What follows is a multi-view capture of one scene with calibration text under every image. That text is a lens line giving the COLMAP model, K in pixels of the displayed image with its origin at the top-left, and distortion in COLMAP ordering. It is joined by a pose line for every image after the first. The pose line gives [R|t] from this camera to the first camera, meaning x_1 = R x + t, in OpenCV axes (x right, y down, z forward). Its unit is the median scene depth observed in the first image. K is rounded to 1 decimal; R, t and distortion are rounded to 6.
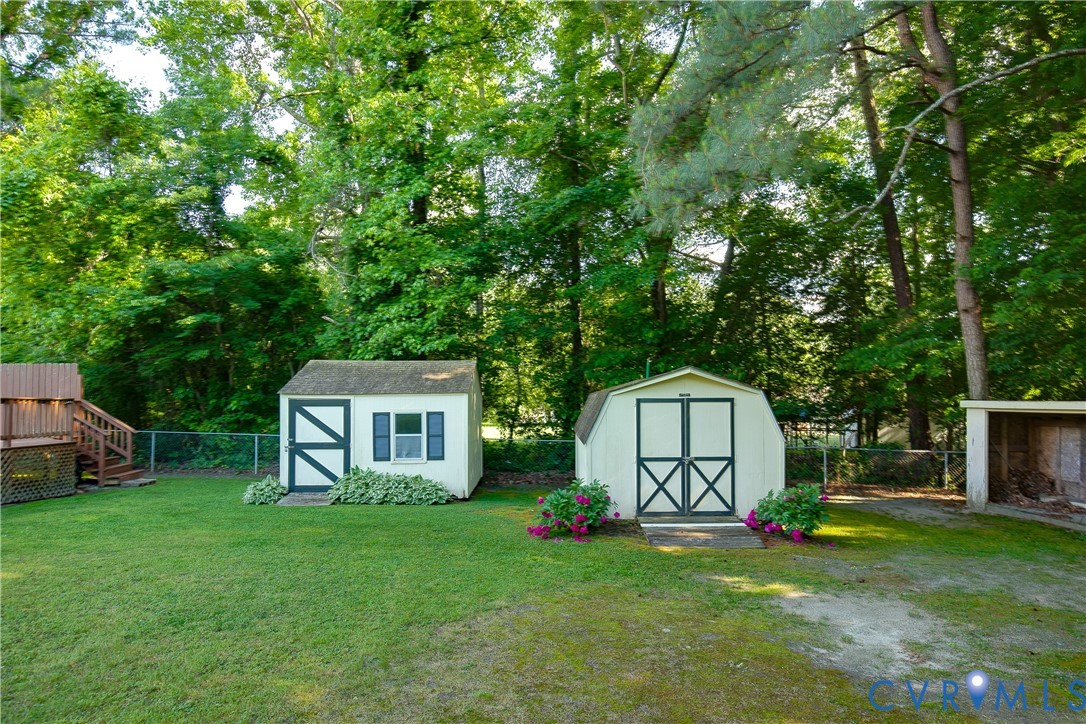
lens RADIAL K [[642.7, 0, 552.0], [0, 642.7, 361.0], [0, 0, 1]] dist [0.005353, -0.001298]
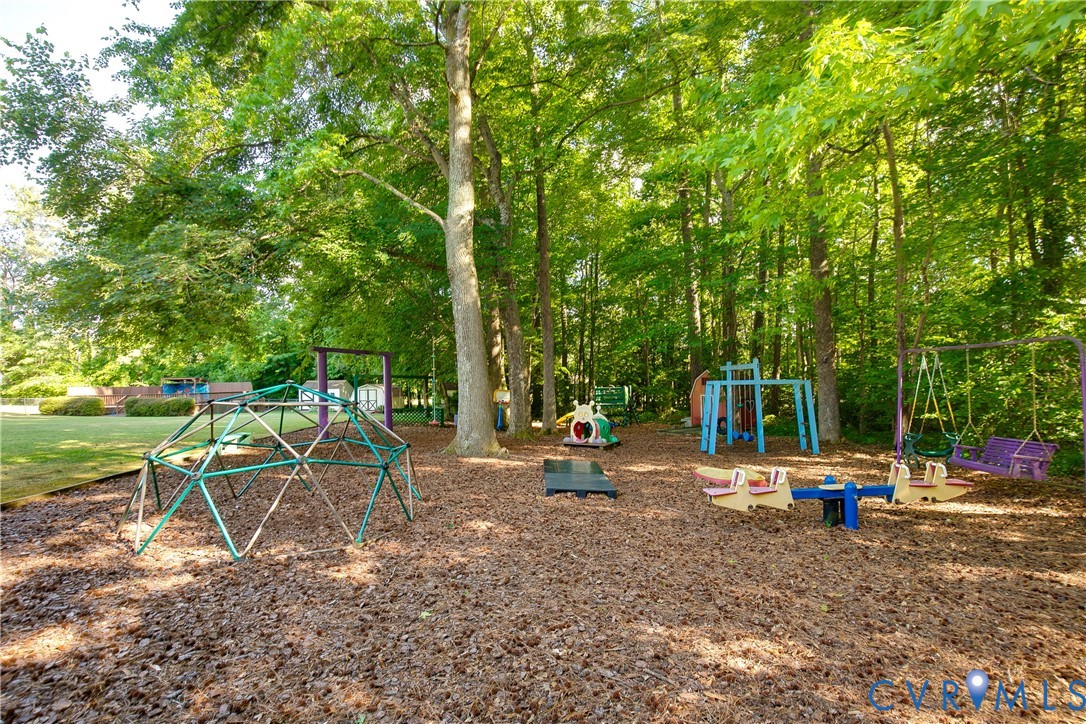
lens RADIAL K [[509.9, 0, 566.6], [0, 509.9, 370.9], [0, 0, 1]] dist [-0.037925, 0.010189]
pose [[0.999813, -0.016867, 0.009490, 1.464881], [0.016476, 0.999066, 0.039940, -0.193943], [-0.010154, -0.039776, 0.999157, -2.631688]]
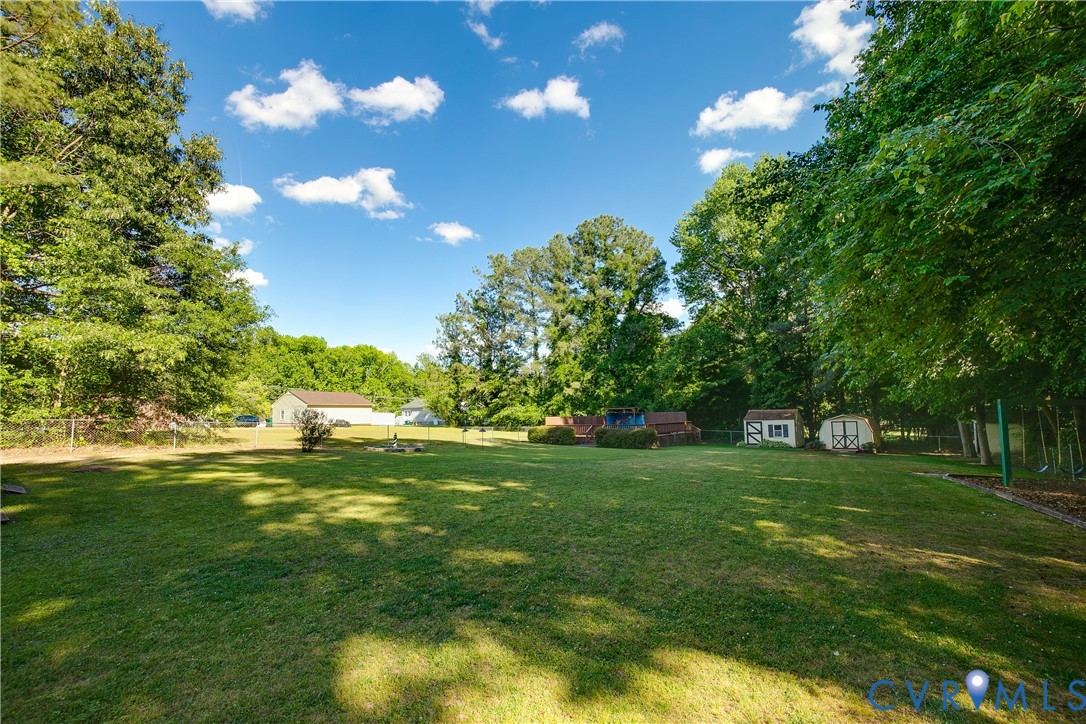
lens RADIAL K [[509.9, 0, 543.5], [0, 509.9, 364.7], [0, 0, 1]] dist [-0.037925, 0.010189]
pose [[0.770991, -0.074925, -0.632423, 0.629261], [0.051732, 0.997142, -0.055067, -0.182018], [0.634741, 0.009740, 0.772664, -2.201950]]
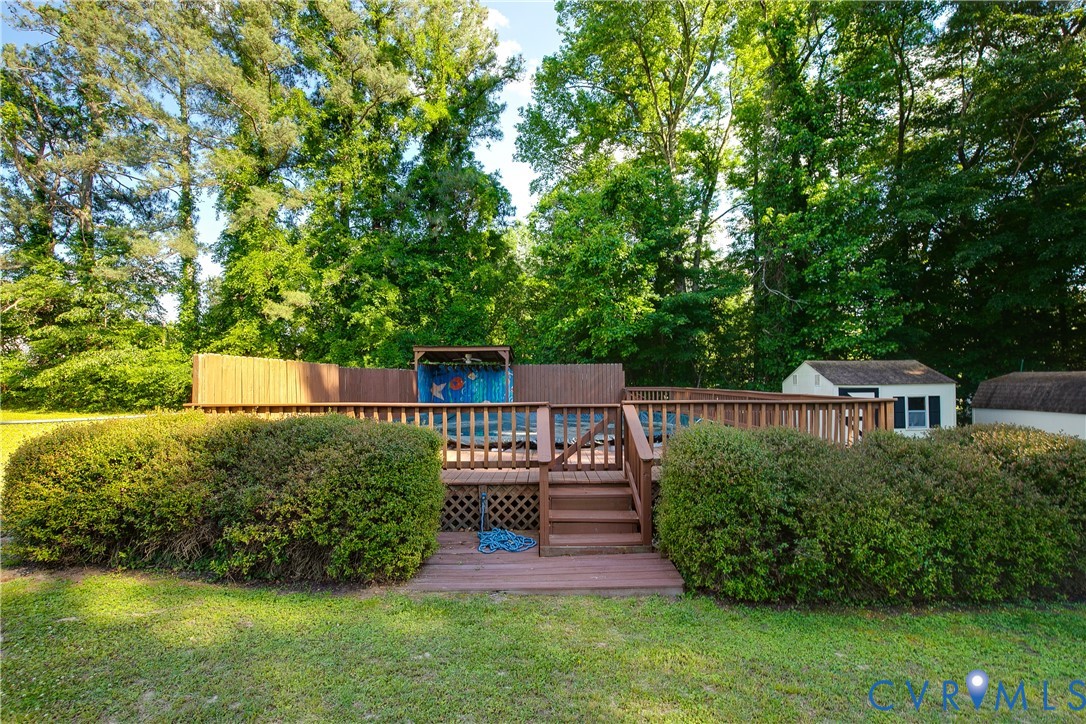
lens RADIAL K [[501.2, 0, 547.3], [0, 501.2, 367.5], [0, 0, 1]] dist [-0.026249, 0.001088]
pose [[0.995894, -0.006893, -0.090267, -0.978916], [0.009653, 0.999498, 0.030171, -0.029386], [0.090014, -0.030918, 0.995460, -0.220293]]
